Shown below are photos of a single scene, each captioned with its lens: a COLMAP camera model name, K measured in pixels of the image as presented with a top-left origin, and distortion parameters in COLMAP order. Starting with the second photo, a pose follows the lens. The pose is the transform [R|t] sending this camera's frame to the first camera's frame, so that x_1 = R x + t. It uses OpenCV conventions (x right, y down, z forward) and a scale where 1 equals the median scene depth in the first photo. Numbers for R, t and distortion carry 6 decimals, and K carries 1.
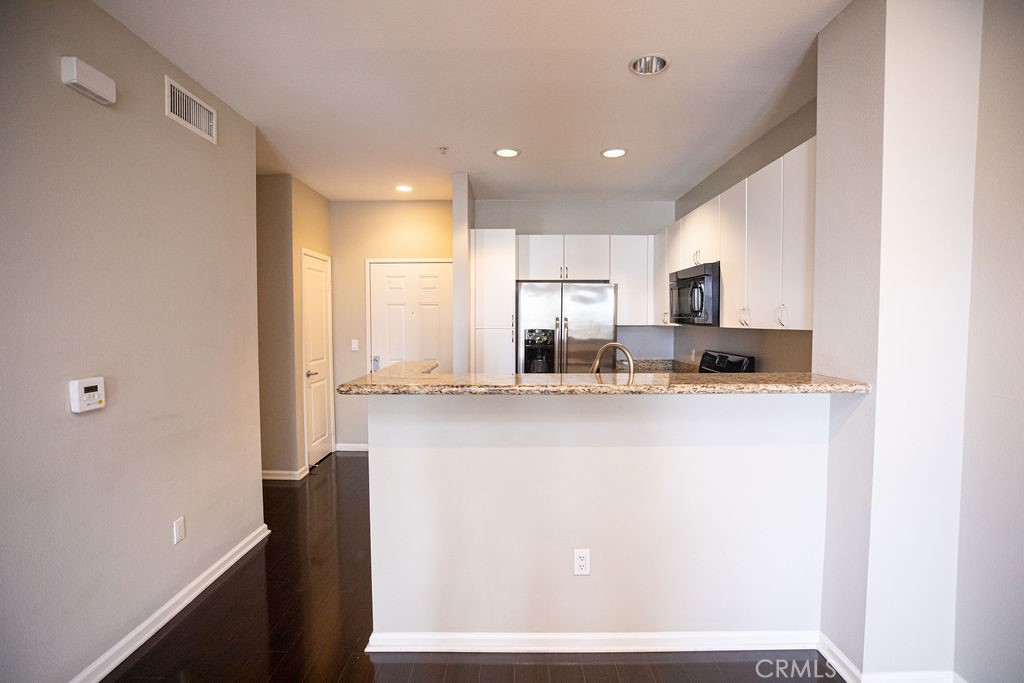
lens RADIAL K [[478.7, 0, 510.8], [0, 478.7, 342.2], [0, 0, 1]] dist [-0.045761, 0.014754]
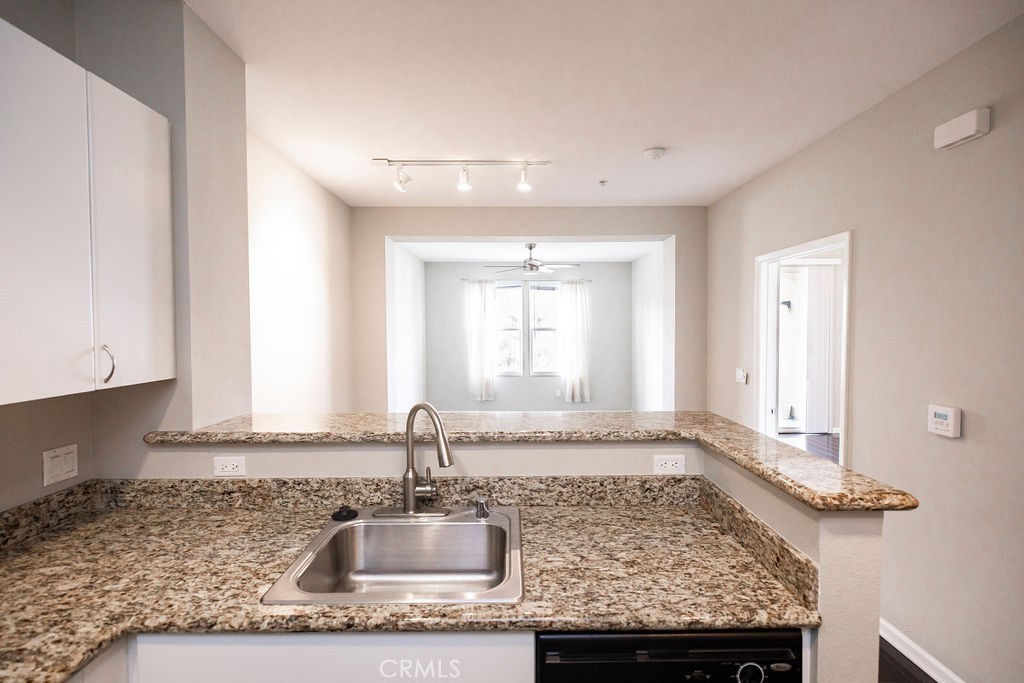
lens RADIAL K [[464.8, 0, 511.6], [0, 464.8, 341.5], [0, 0, 1]] dist [-0.000795, 0.000264]
pose [[-0.999952, 0.005683, -0.007946, 0.053027], [0.005063, 0.997092, 0.076039, -0.068425], [0.008355, 0.075995, -0.997073, 0.861427]]
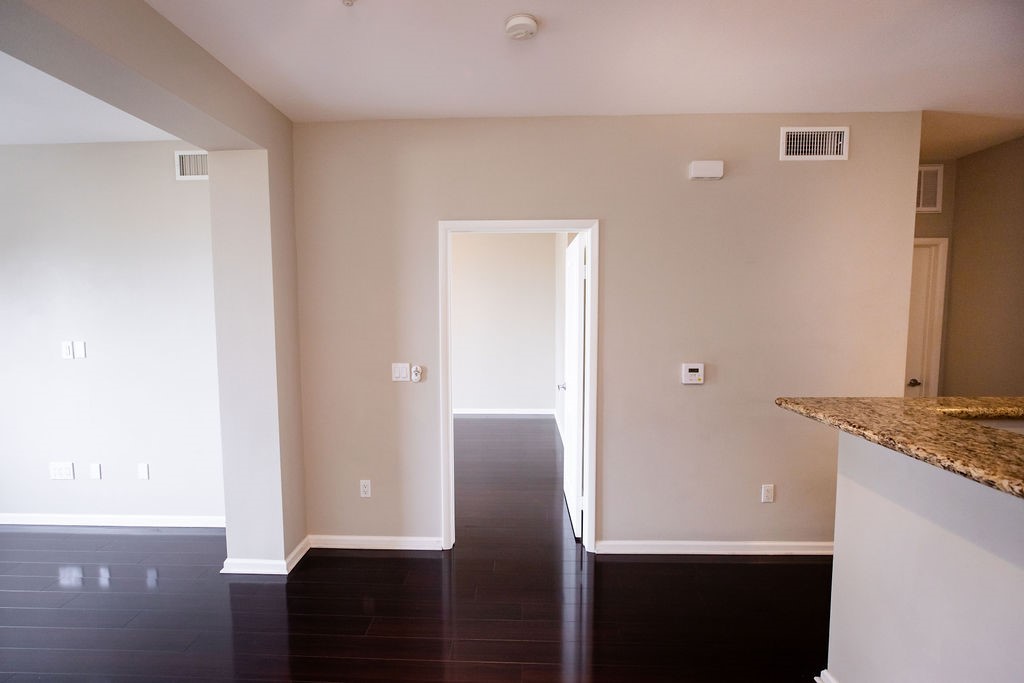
lens RADIAL K [[473.8, 0, 498.4], [0, 473.8, 343.4], [0, 0, 1]] dist [-0.008303, 0.000064]
pose [[-0.032991, 0.076610, -0.996515, 0.290537], [-0.040849, 0.996121, 0.077932, -0.036190], [0.998621, 0.043278, -0.029734, 0.159584]]
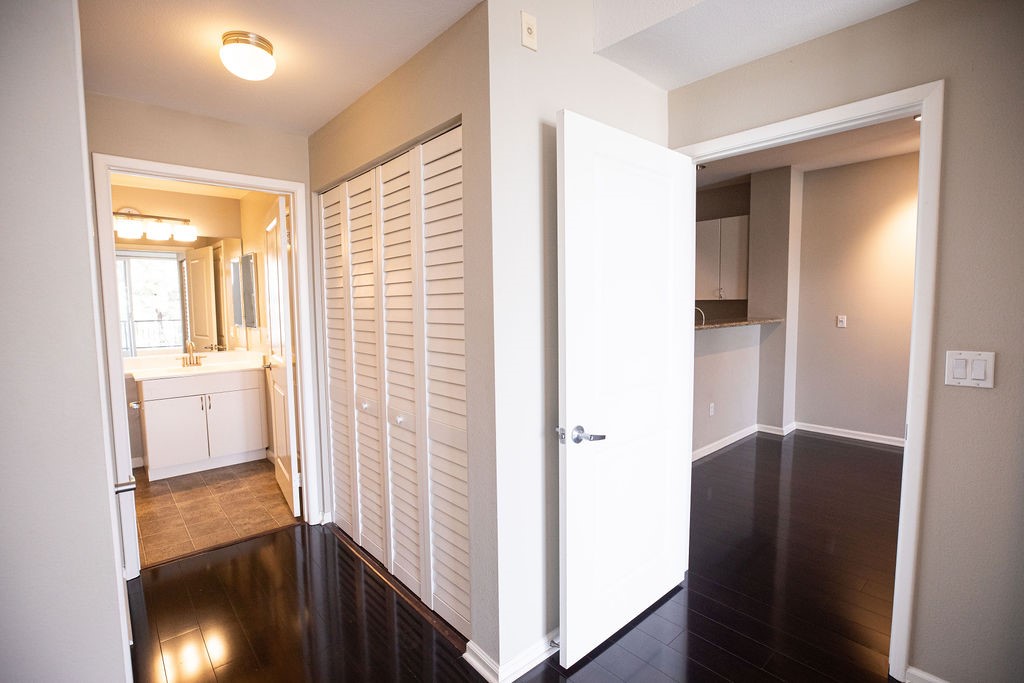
lens RADIAL K [[478.7, 0, 510.8], [0, 478.7, 342.2], [0, 0, 1]] dist [-0.045761, 0.014754]
pose [[0.746499, -0.063852, 0.662315, -0.883458], [0.041568, 0.997916, 0.049355, 0.011260], [-0.664087, -0.009312, 0.747598, 0.008092]]
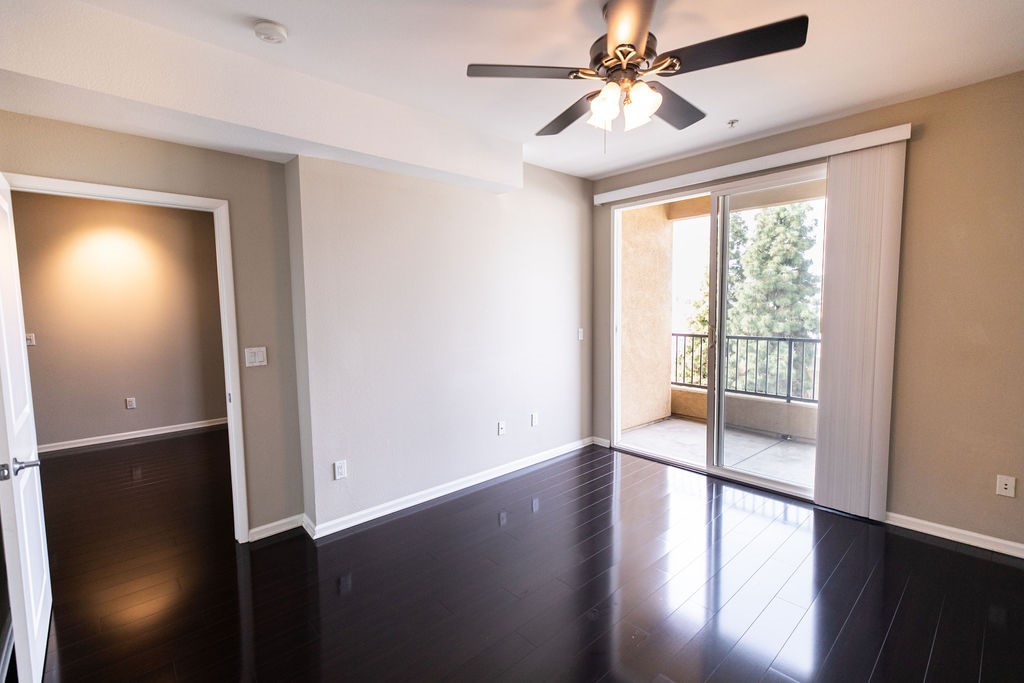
lens RADIAL K [[458.9, 0, 510.6], [0, 458.9, 342.4], [0, 0, 1]] dist [-0.000756, 0.000141]
pose [[-0.678534, -0.052219, 0.732710, -1.123393], [0.044896, 0.992657, 0.112321, -0.015088], [-0.733195, 0.109110, -0.671208, 0.207611]]
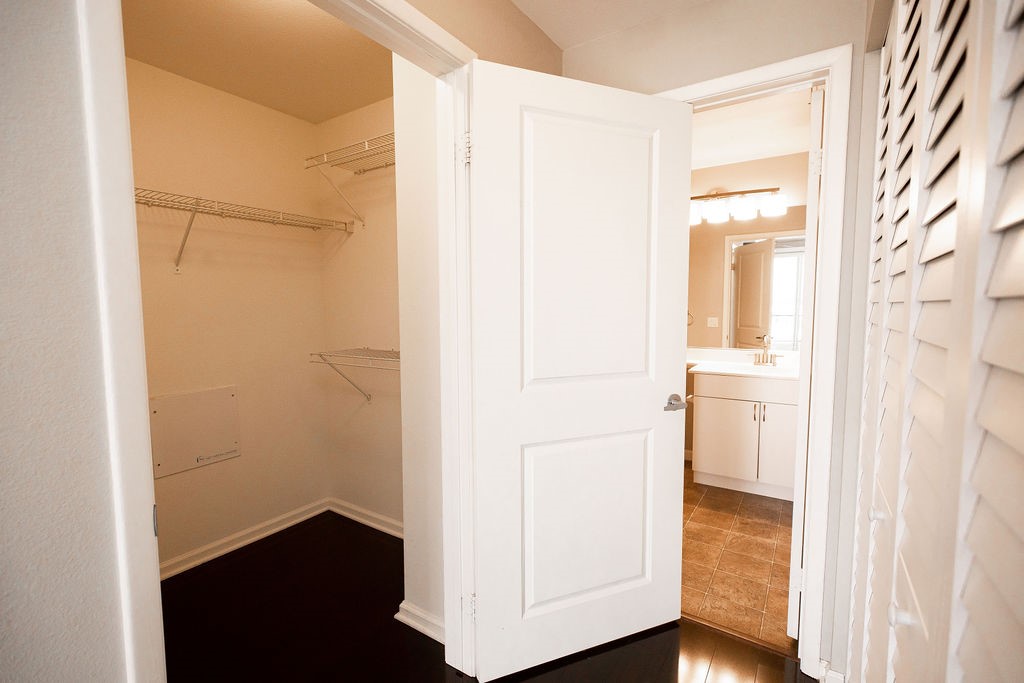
lens RADIAL K [[458.9, 0, 510.6], [0, 458.9, 342.4], [0, 0, 1]] dist [-0.000756, 0.000141]
pose [[0.836270, 0.037208, -0.547055, -0.673296], [-0.018865, 0.999057, 0.039112, 0.018536], [0.547994, -0.022388, 0.836183, 0.264628]]
